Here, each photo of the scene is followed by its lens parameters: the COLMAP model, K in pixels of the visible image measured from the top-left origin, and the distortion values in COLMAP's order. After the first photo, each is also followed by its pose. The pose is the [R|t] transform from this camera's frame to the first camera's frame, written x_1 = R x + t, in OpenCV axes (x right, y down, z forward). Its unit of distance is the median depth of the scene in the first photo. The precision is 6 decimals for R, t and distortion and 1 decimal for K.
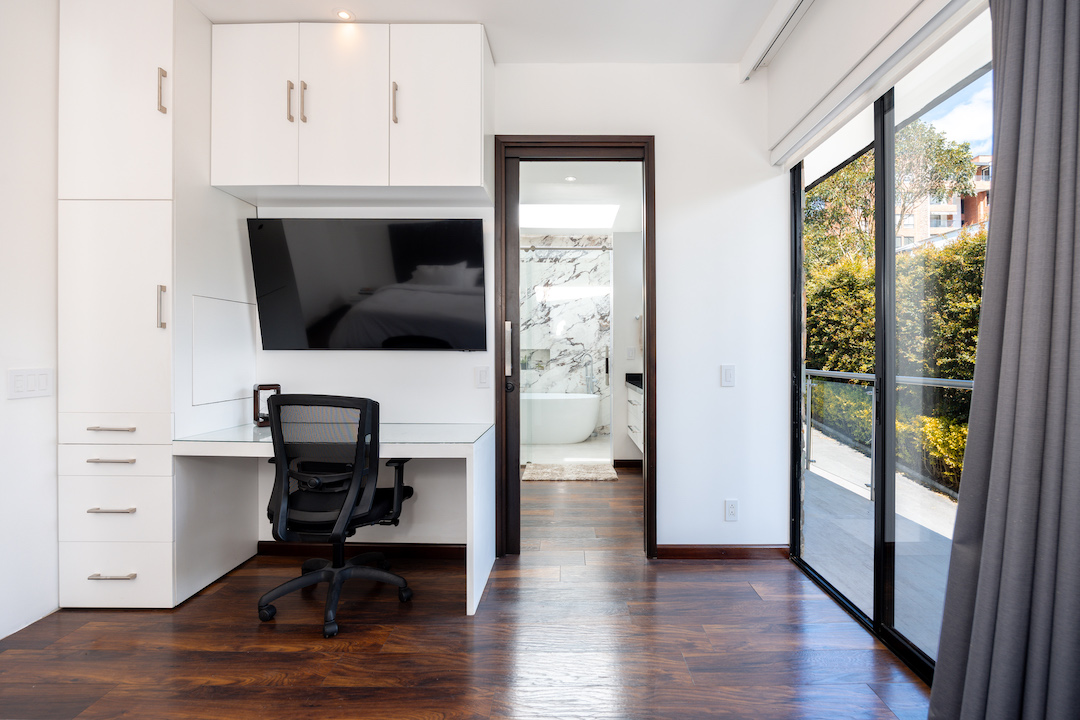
lens RADIAL K [[499.6, 0, 567.9], [0, 499.6, 355.0], [0, 0, 1]] dist [0.000411, -0.000105]
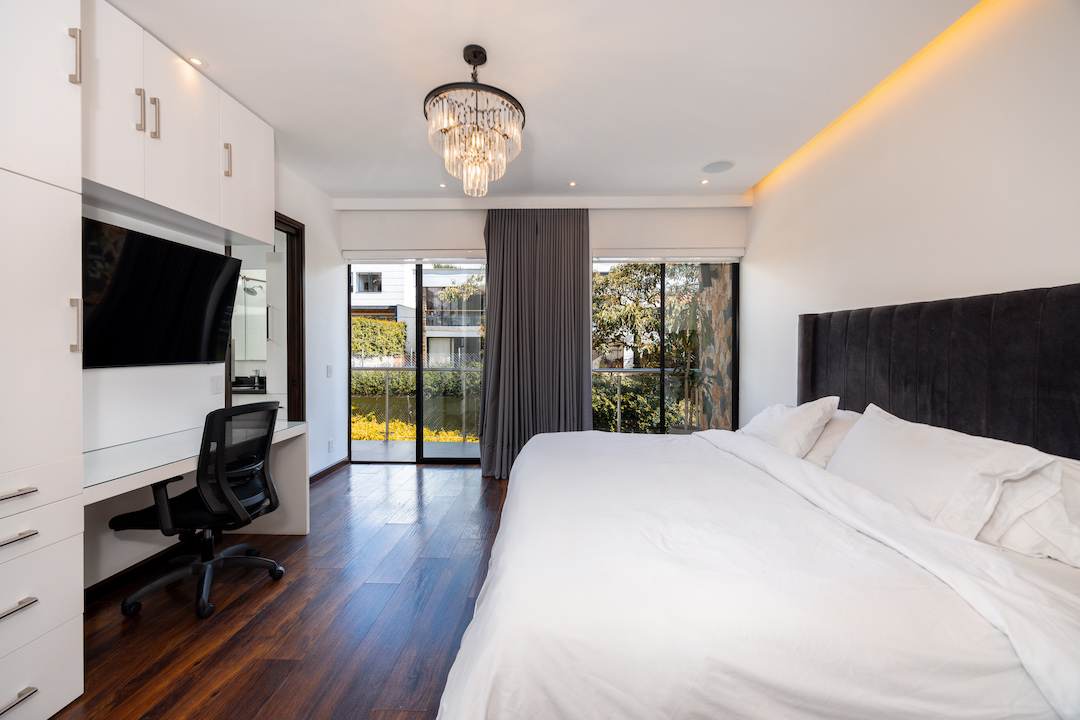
lens RADIAL K [[414.1, 0, 536.7], [0, 414.1, 347.9], [0, 0, 1]] dist [0.001161, 0.000003]
pose [[0.061415, -0.005865, 0.998095, -1.302492], [0.002060, 0.999981, 0.005749, -0.055178], [-0.998110, 0.001703, 0.061426, 0.198390]]
